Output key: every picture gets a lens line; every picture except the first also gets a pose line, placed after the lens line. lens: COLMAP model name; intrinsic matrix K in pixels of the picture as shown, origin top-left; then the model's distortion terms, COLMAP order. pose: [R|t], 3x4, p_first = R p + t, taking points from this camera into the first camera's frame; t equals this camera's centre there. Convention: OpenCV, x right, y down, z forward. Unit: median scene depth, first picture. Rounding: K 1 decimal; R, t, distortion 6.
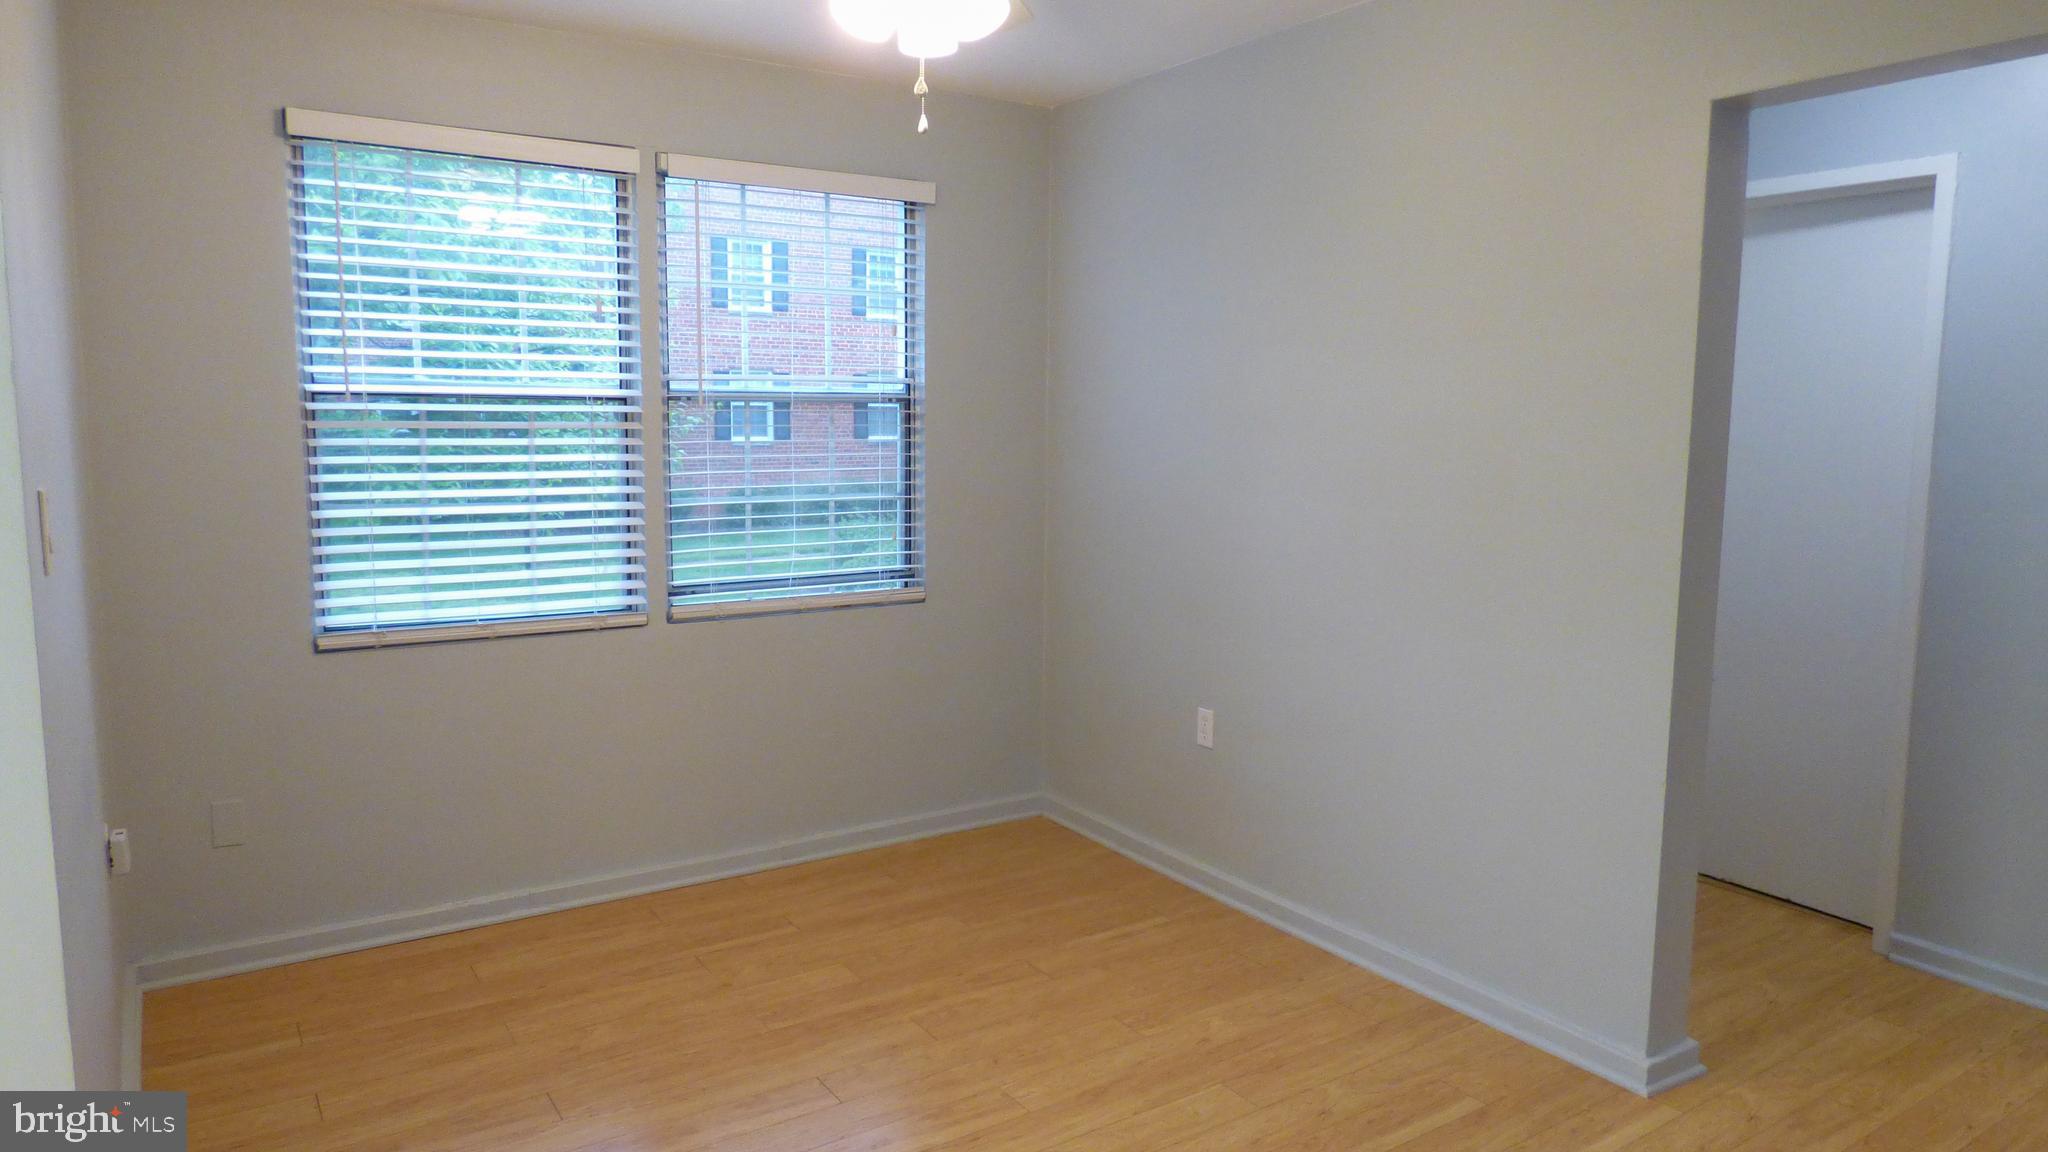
lens RADIAL K [[1308.9, 0, 1010.9], [0, 1308.9, 586.5], [0, 0, 1]] dist [-0.006406, -0.001233]
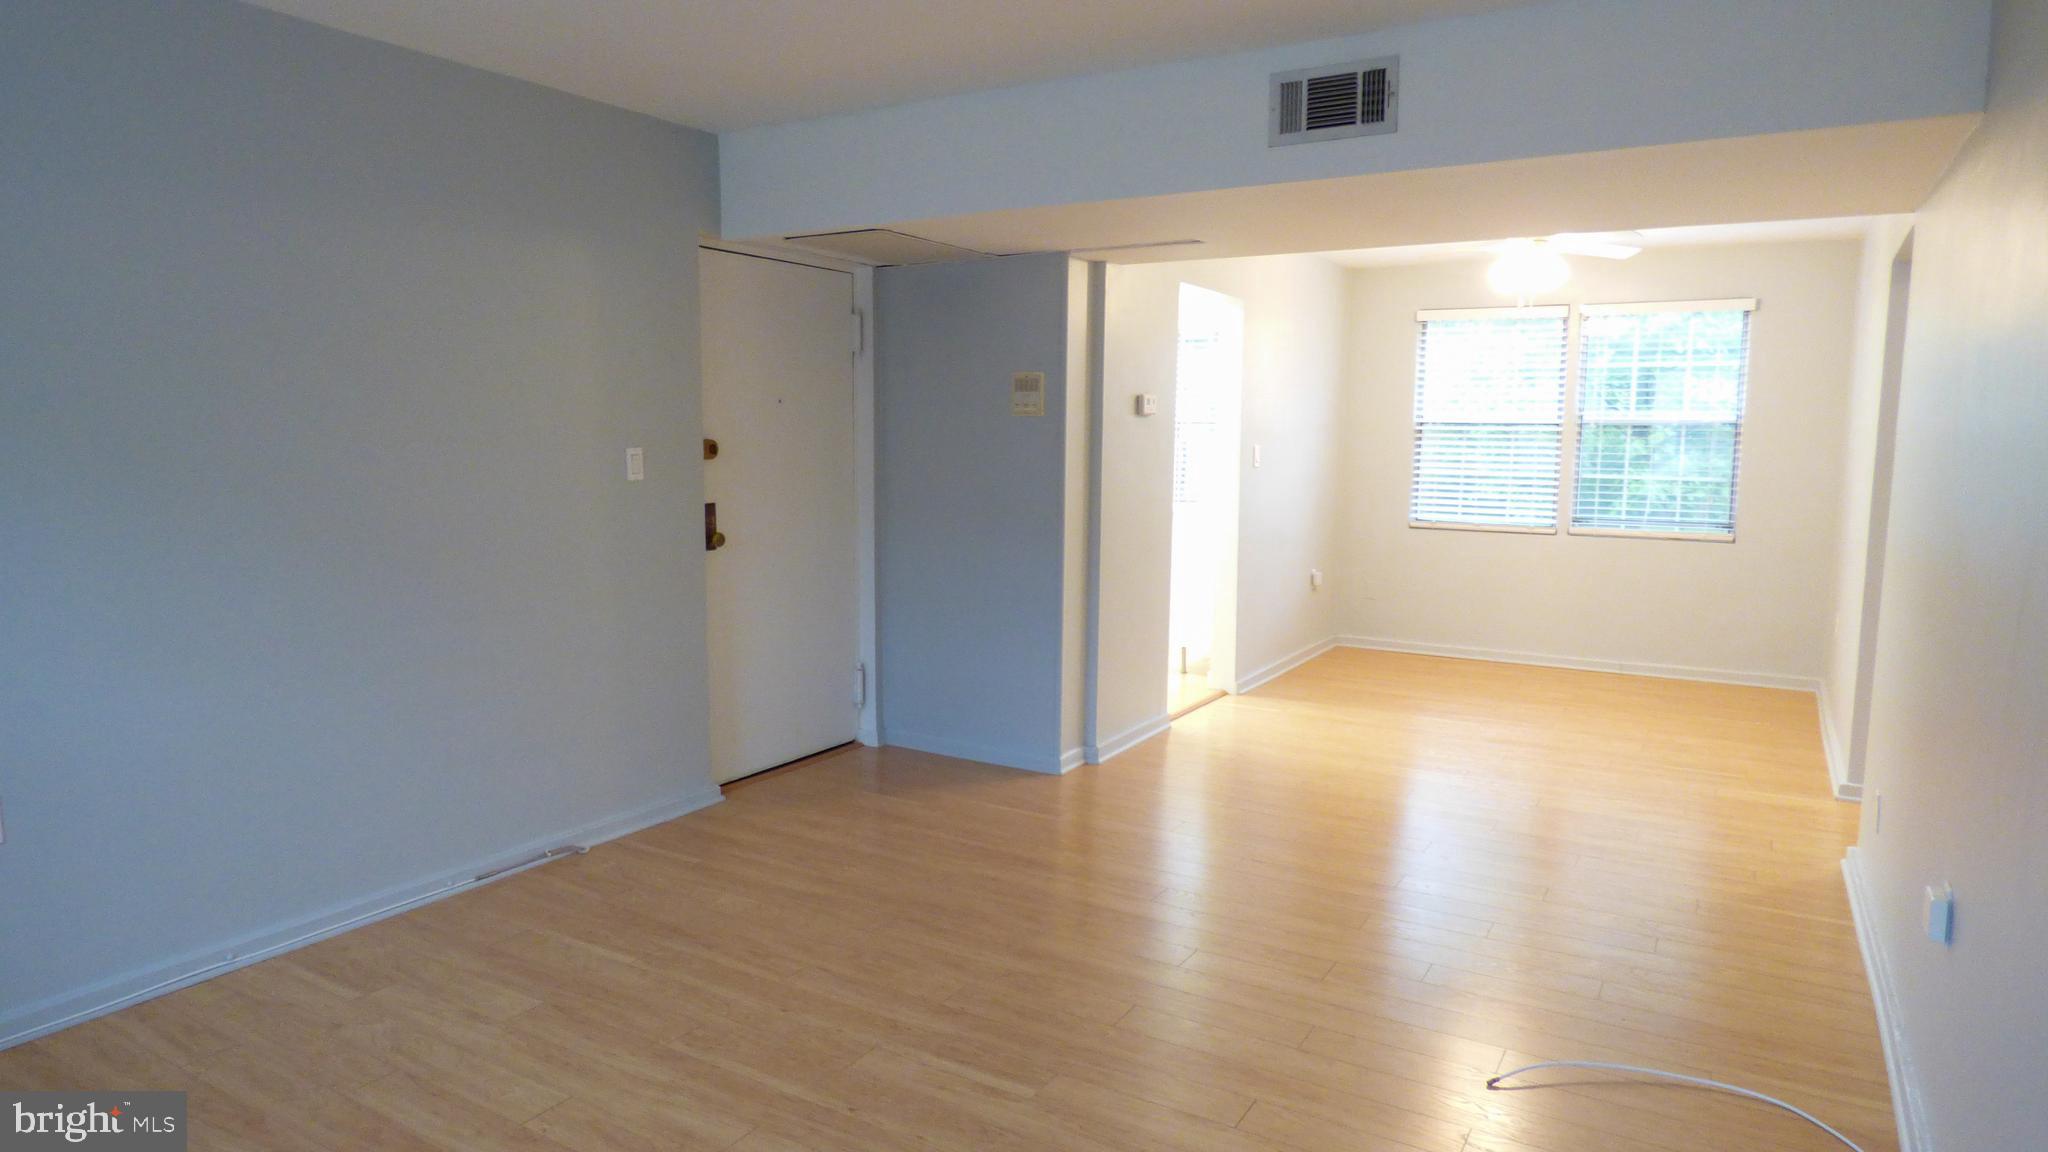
lens RADIAL K [[1246.3, 0, 1024.0], [0, 1246.3, 576.0], [0, 0, 1]] dist [-0.006906, 0.000256]
pose [[0.442752, 0.101370, -0.890896, 1.093742], [-0.123684, 0.990995, 0.051292, 0.096892], [0.888073, 0.087479, 0.451303, -0.611593]]
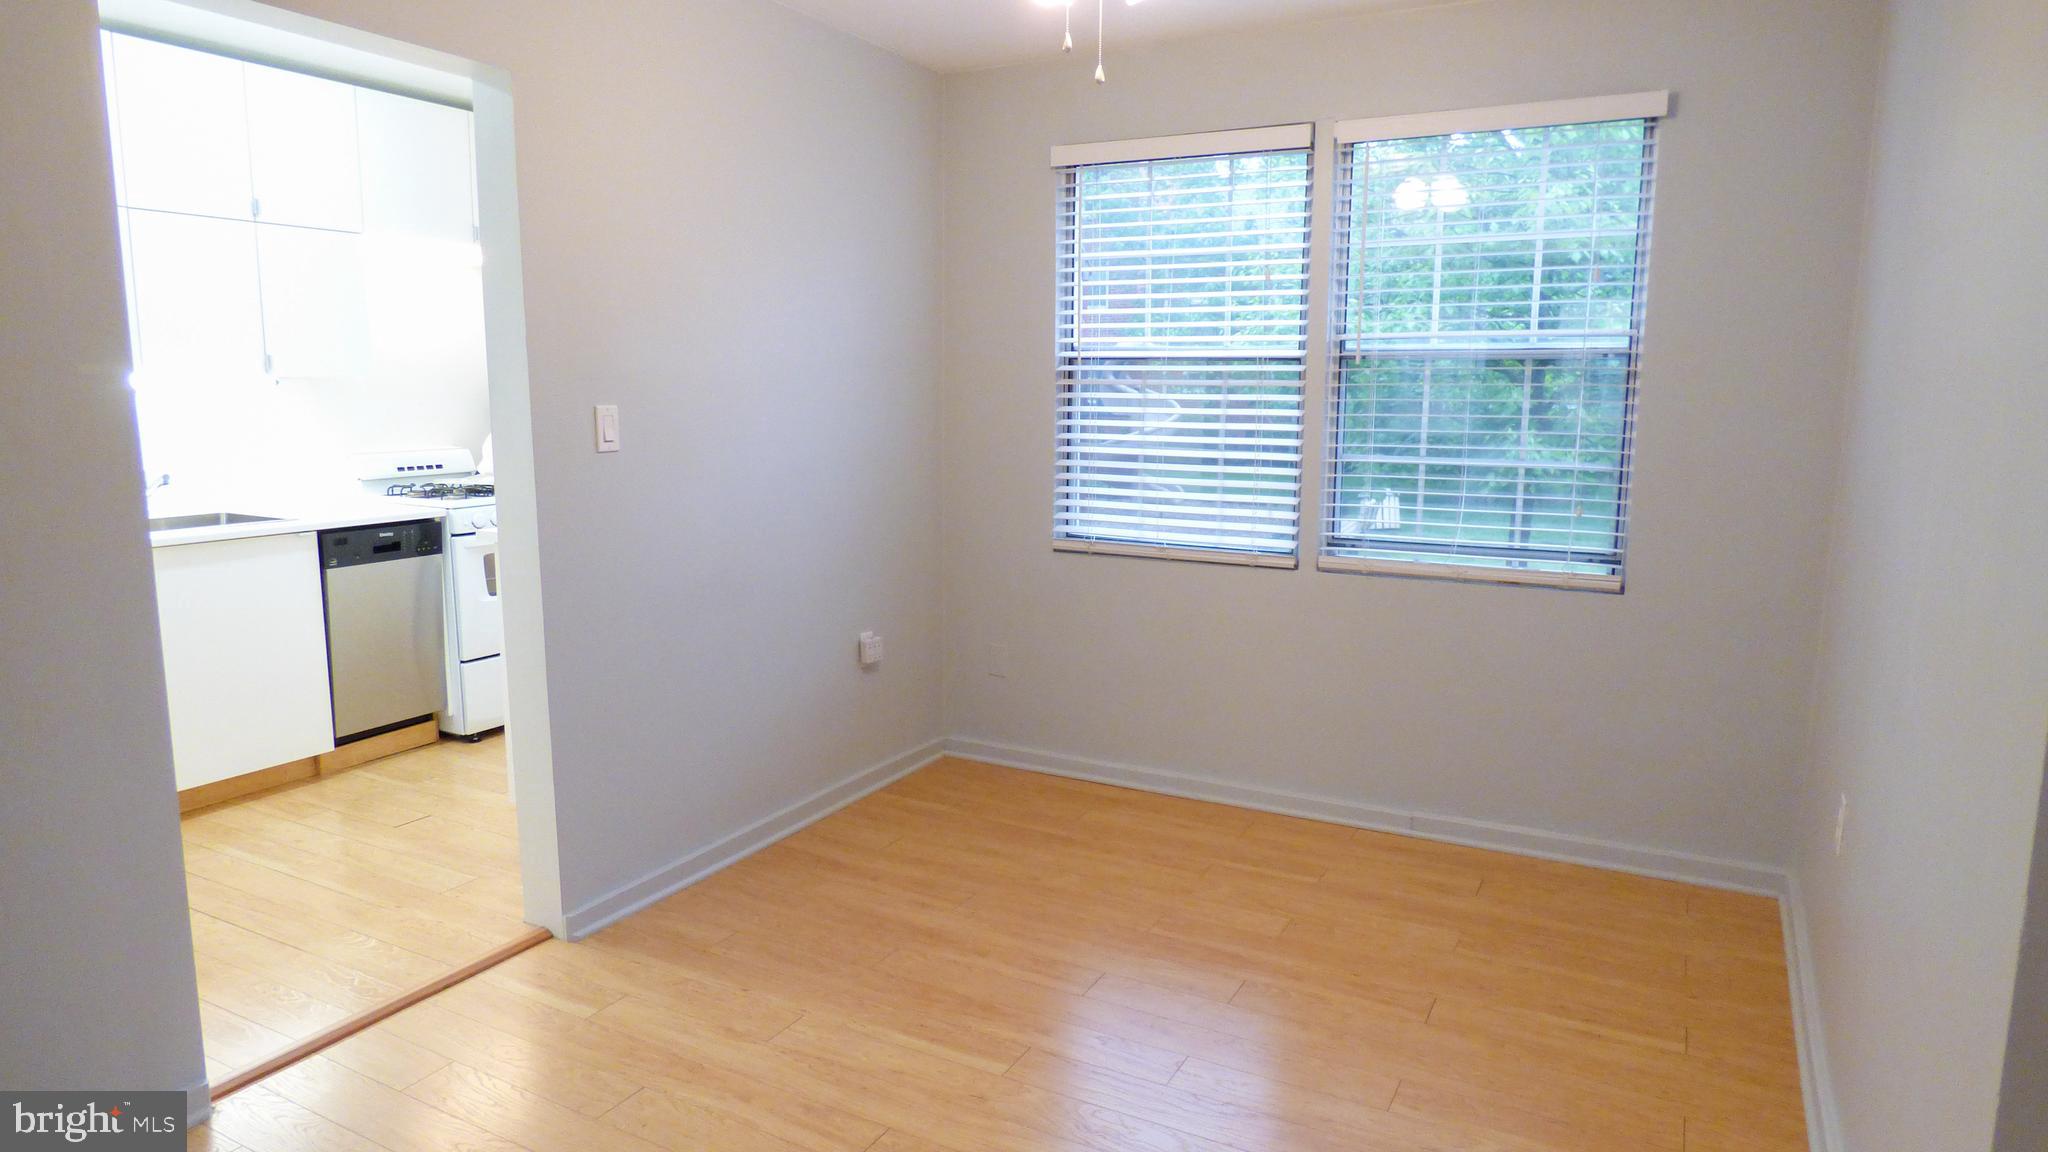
lens RADIAL K [[1246.3, 0, 1024.0], [0, 1246.3, 576.0], [0, 0, 1]] dist [-0.006906, 0.000256]
pose [[0.465445, 0.135922, -0.874577, 0.516715], [-0.113754, 0.989129, 0.093186, -0.035145], [0.877736, 0.056114, 0.475847, 0.312594]]
